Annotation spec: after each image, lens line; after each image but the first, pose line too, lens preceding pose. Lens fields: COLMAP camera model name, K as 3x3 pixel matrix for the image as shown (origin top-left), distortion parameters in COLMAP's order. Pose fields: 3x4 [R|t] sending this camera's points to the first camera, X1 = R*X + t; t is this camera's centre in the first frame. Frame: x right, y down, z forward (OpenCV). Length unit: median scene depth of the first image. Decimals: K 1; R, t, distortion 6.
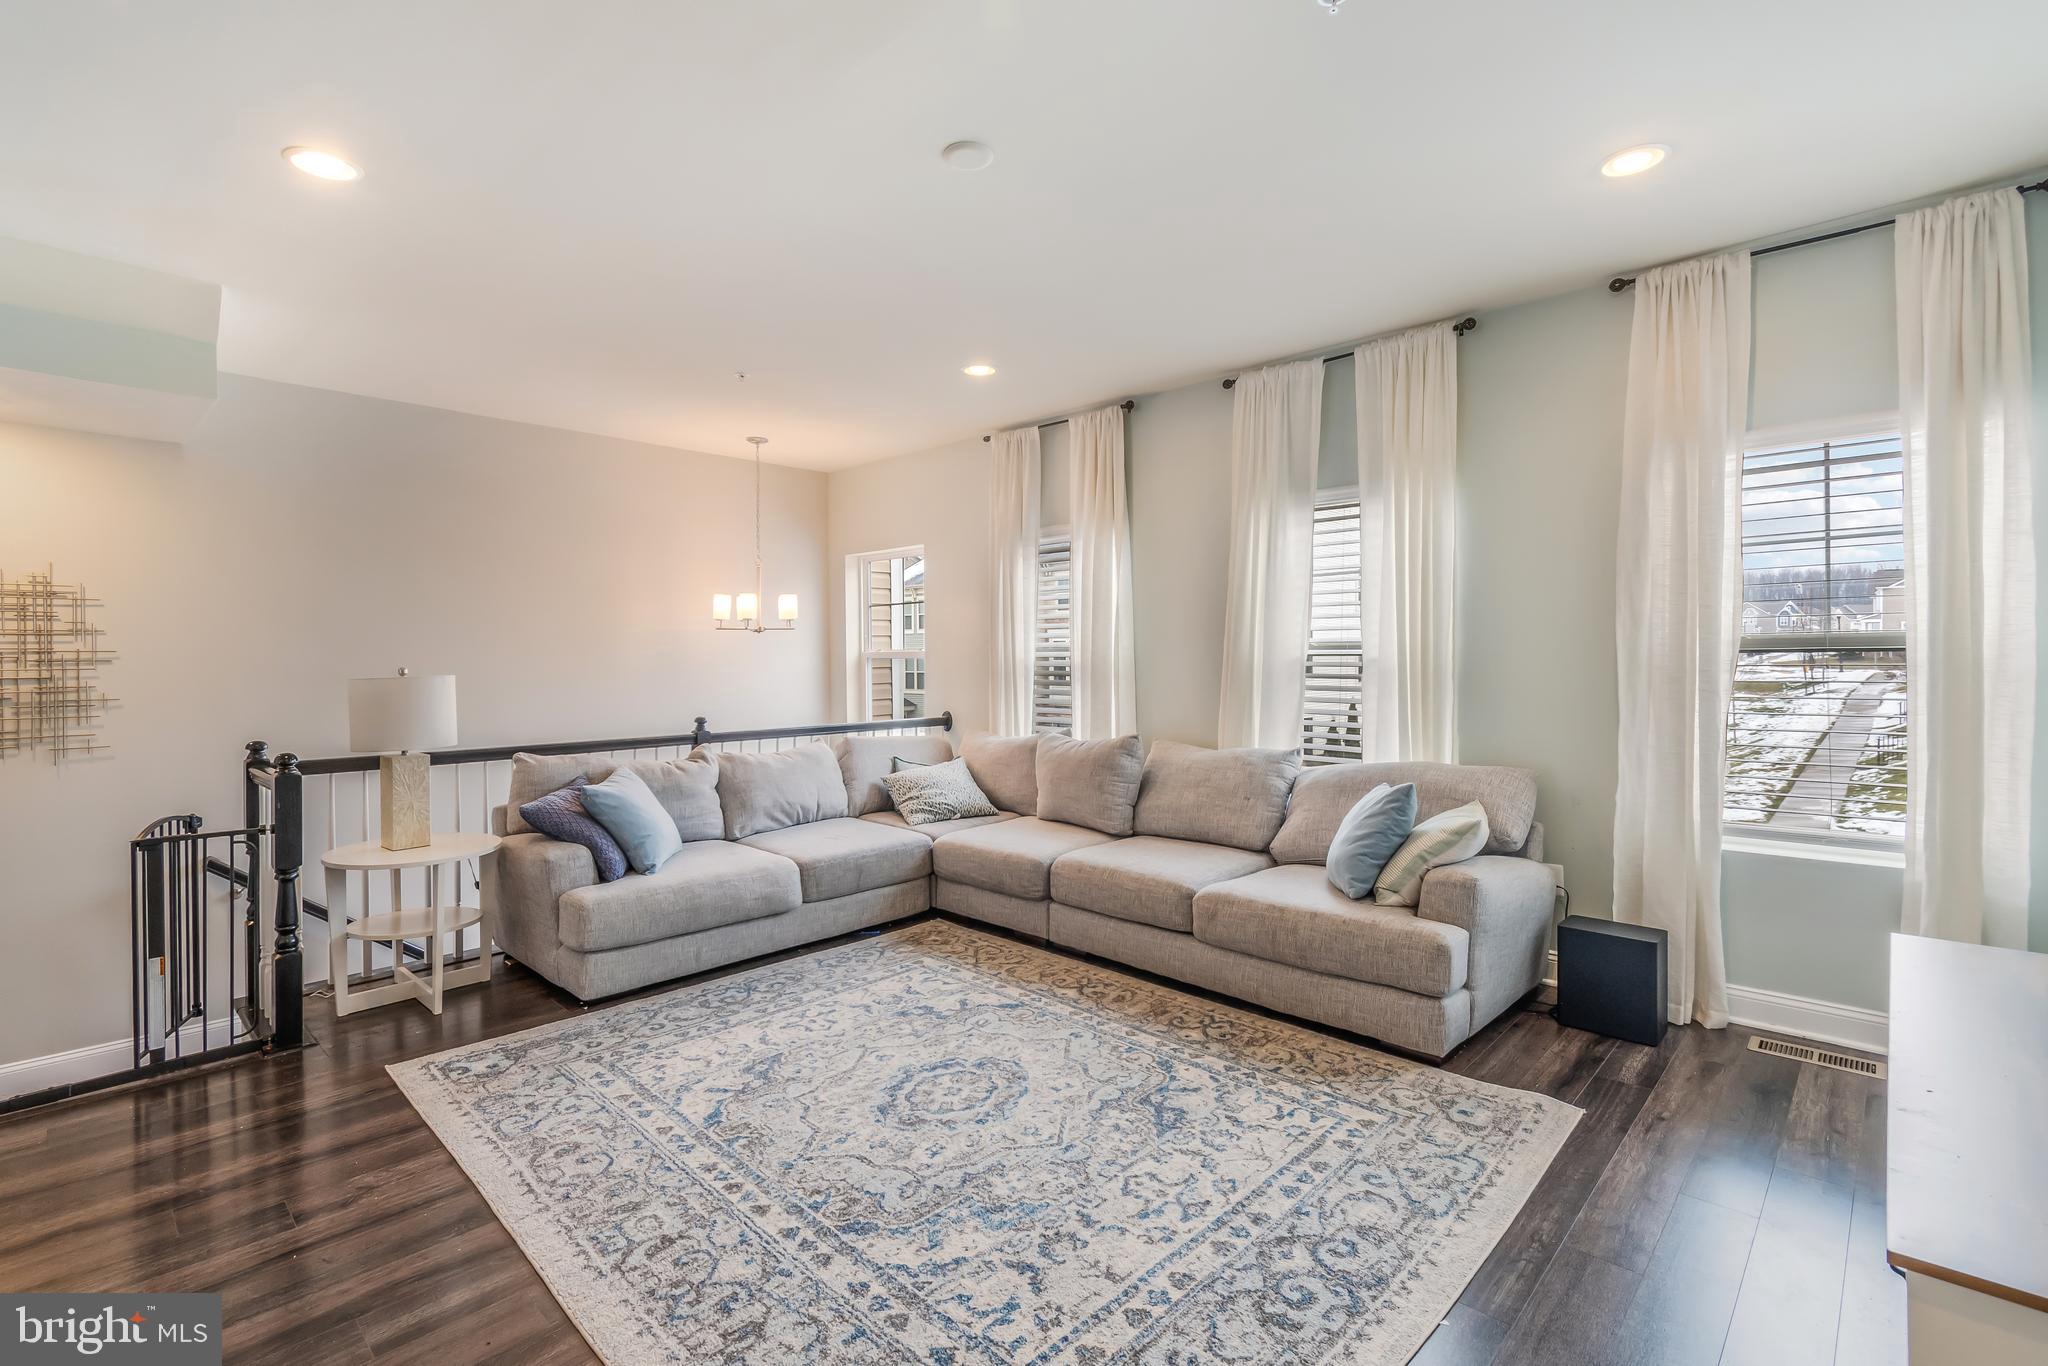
lens RADIAL K [[927.6, 0, 1015.9], [0, 927.6, 670.3], [0, 0, 1]] dist [0.000831, -0.000856]
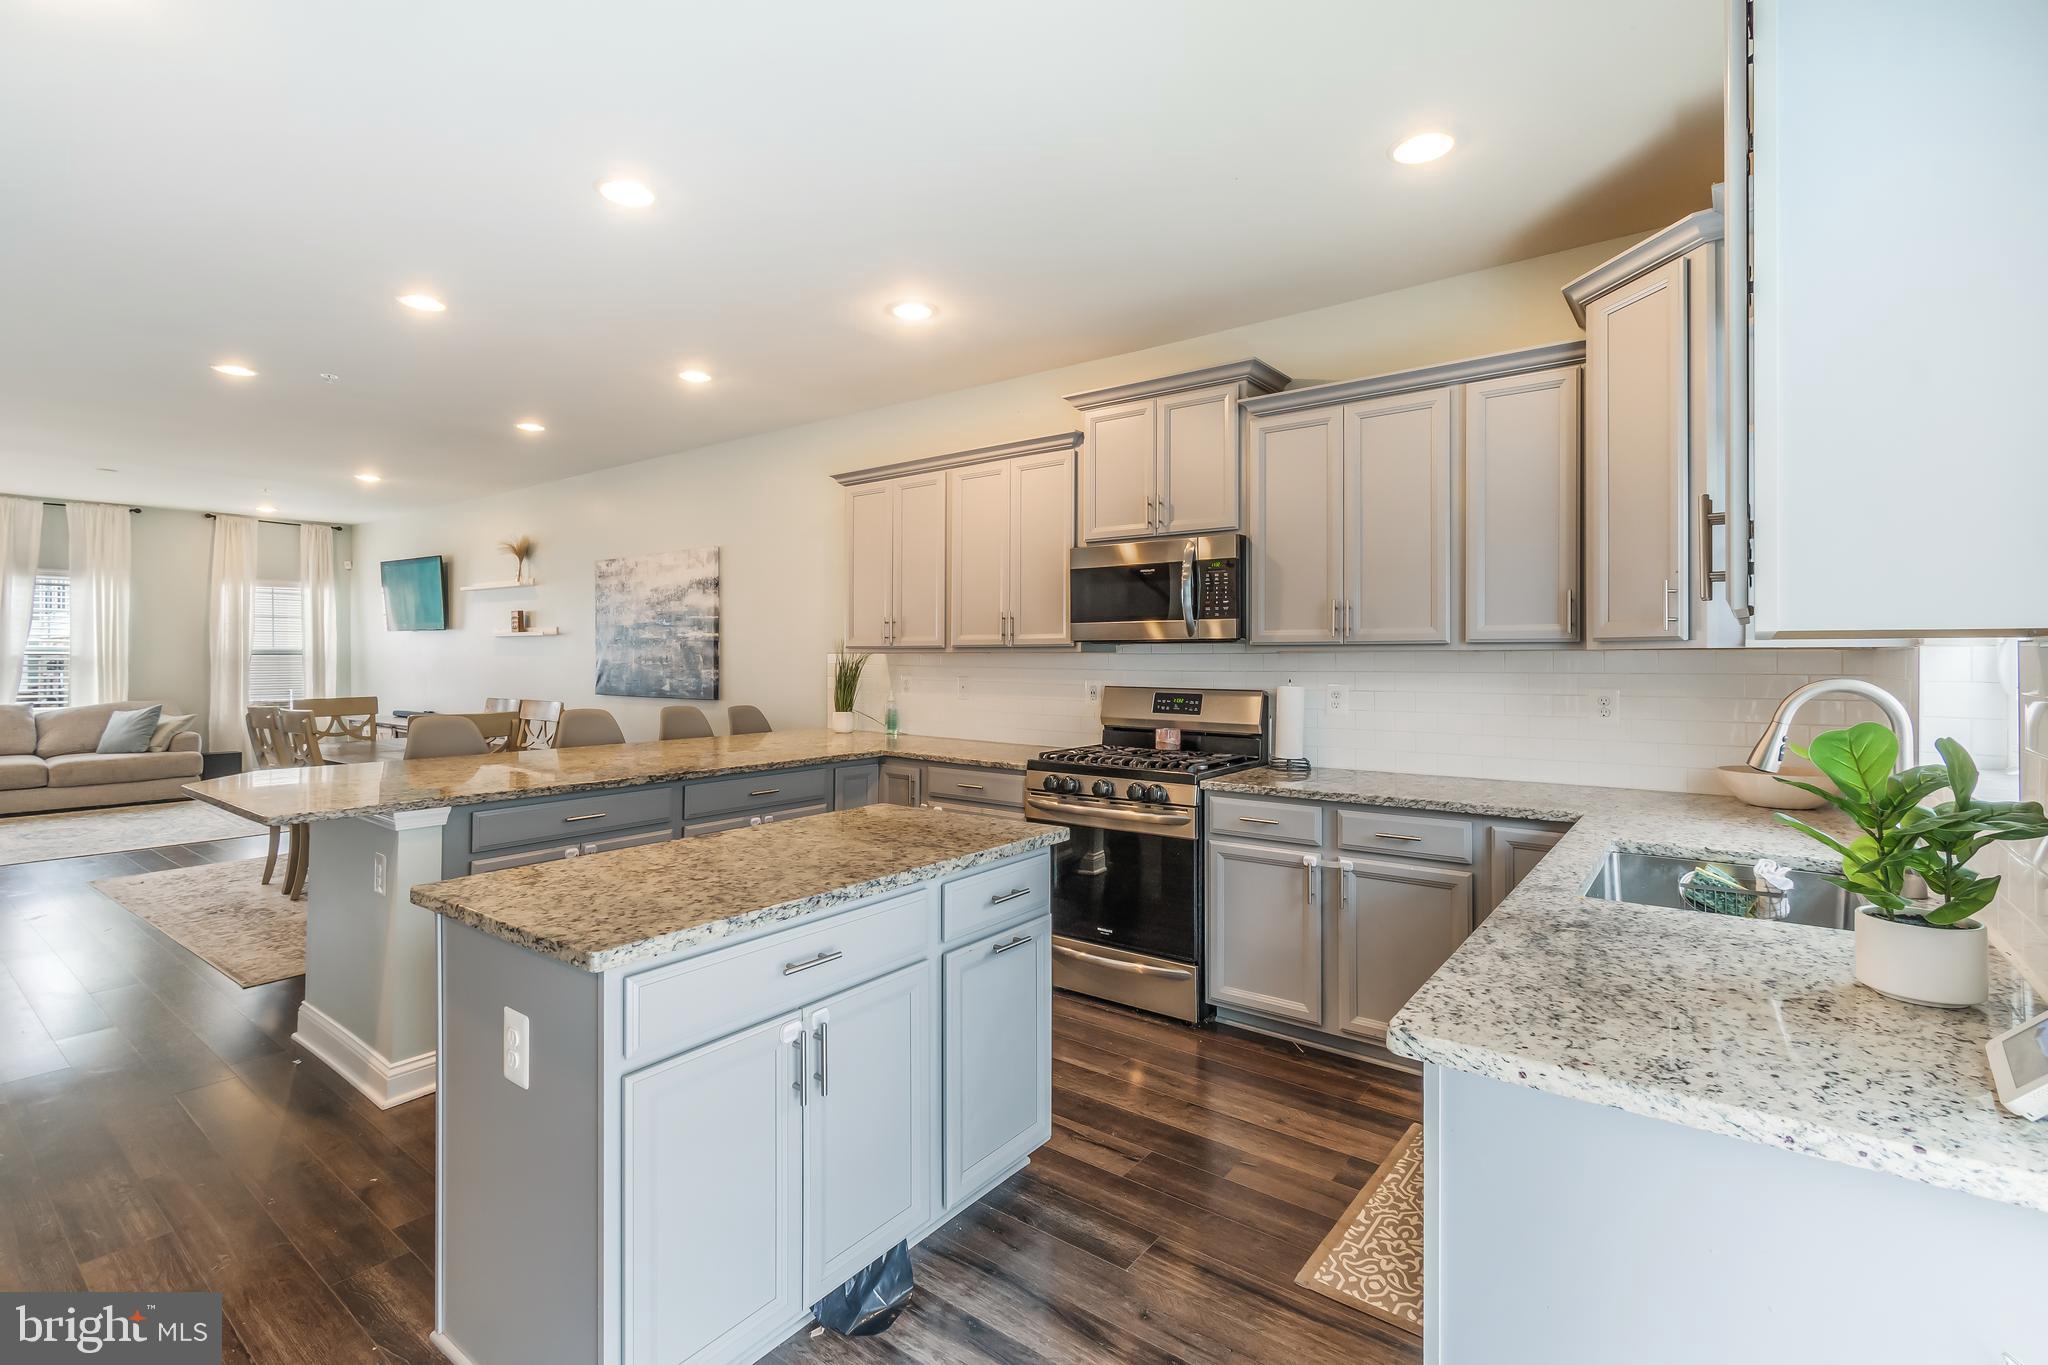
lens RADIAL K [[934.9, 0, 994.2], [0, 934.9, 652.2], [0, 0, 1]] dist [0.004102, 0.000439]
pose [[-0.098041, 0.008393, 0.995147, -2.574091], [0.012226, 0.999899, -0.007228, 0.025799], [-0.995107, 0.011458, -0.098134, -1.114618]]
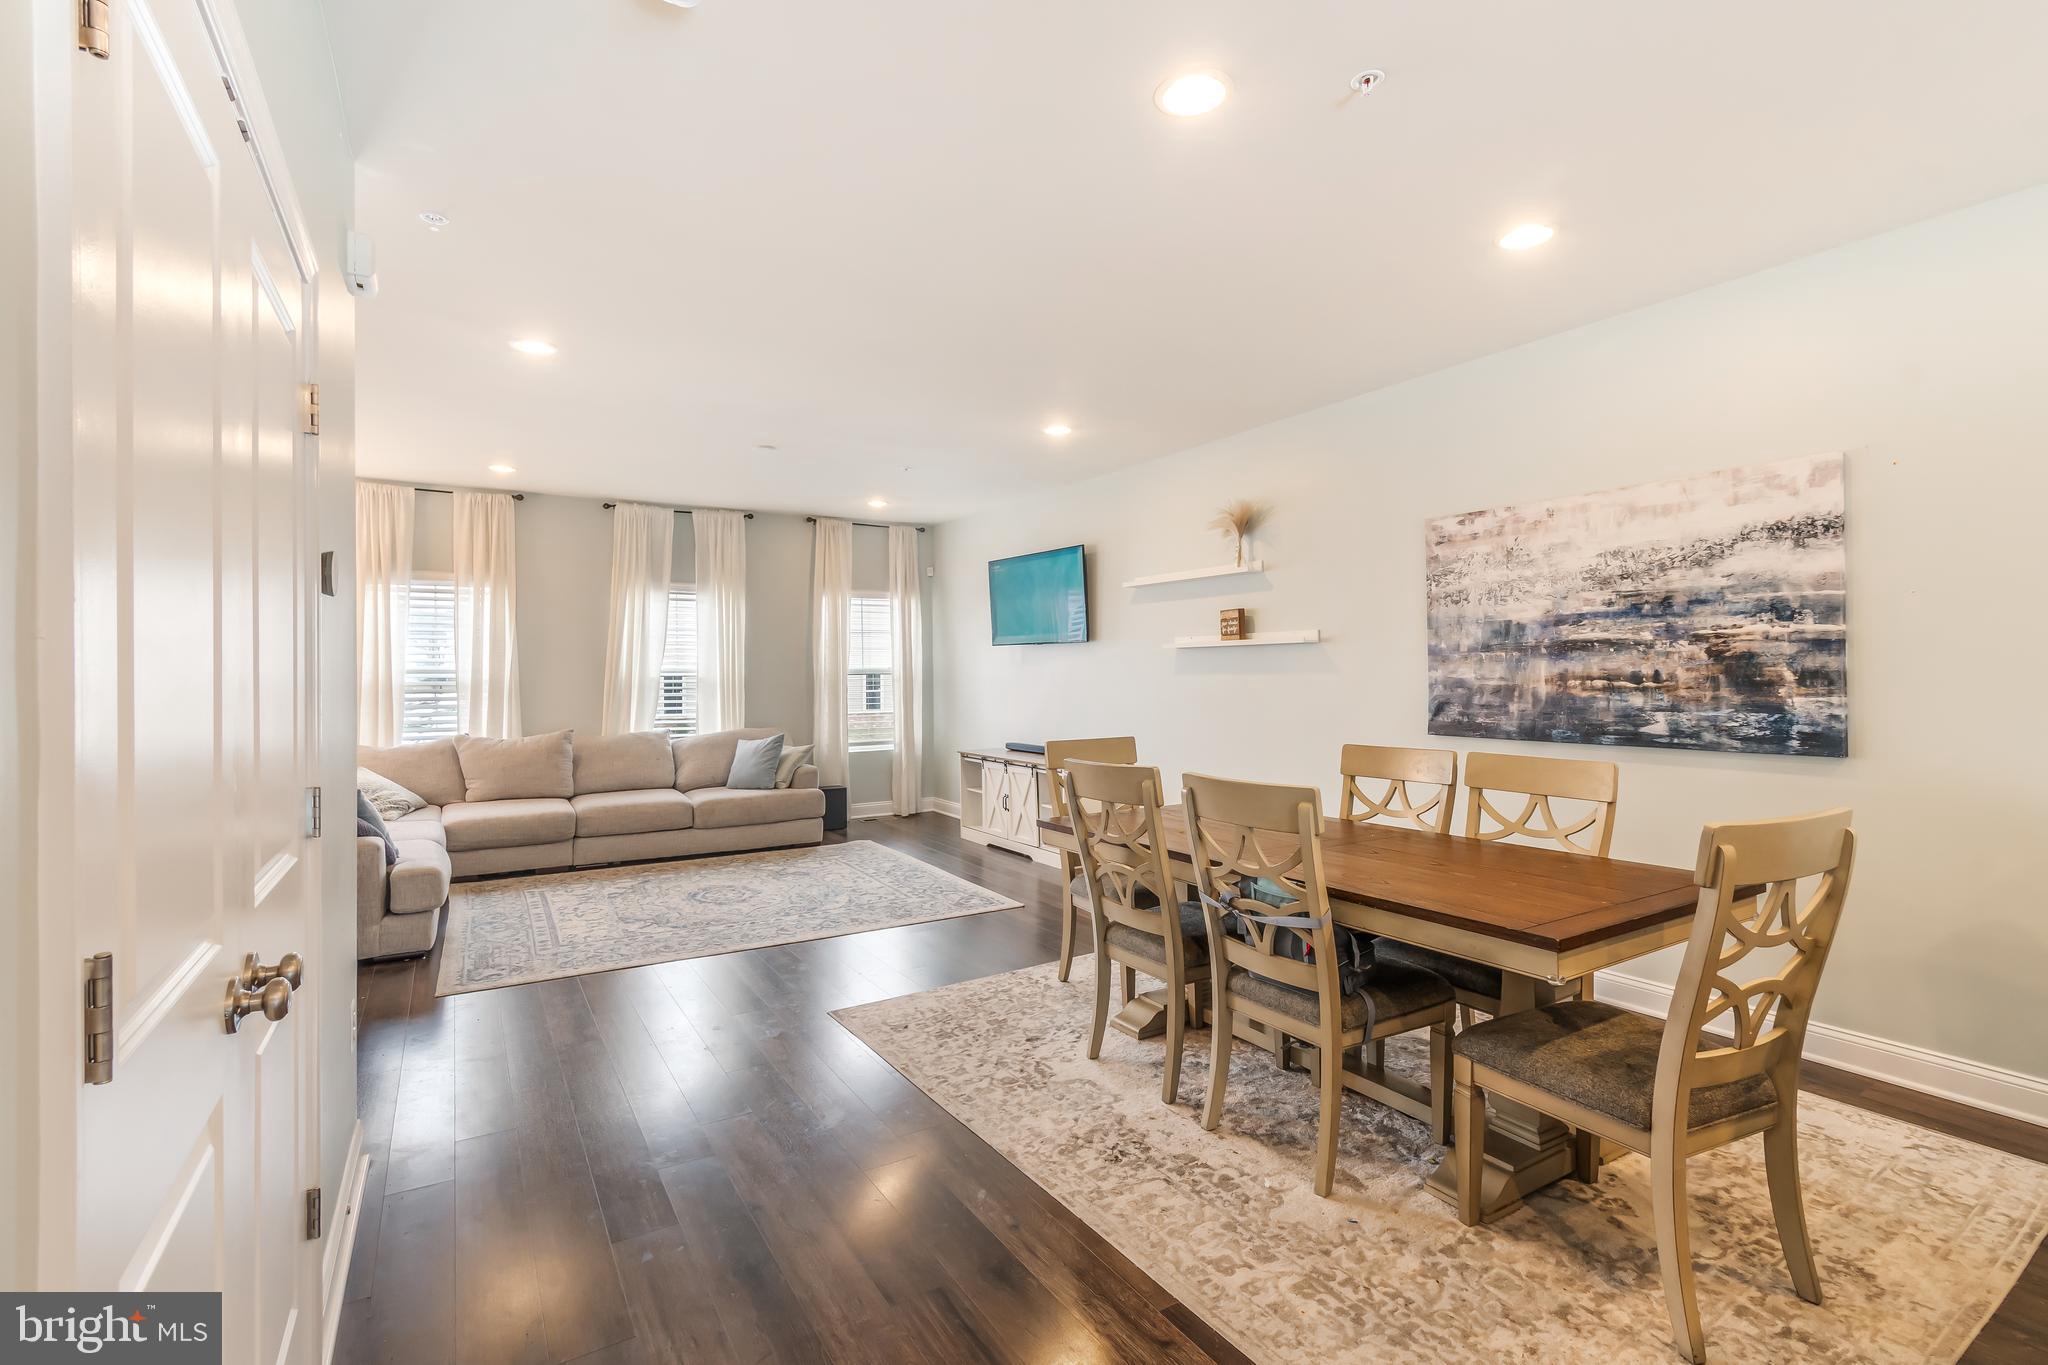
lens RADIAL K [[921.9, 0, 1003.5], [0, 921.9, 674.8], [0, 0, 1]] dist [0.000573, 0.000098]
pose [[0.263505, 0.003089, 0.964653, -1.704281], [0.018048, 0.999804, -0.008131, 0.009377], [-0.964489, 0.019552, 0.263397, -0.099158]]
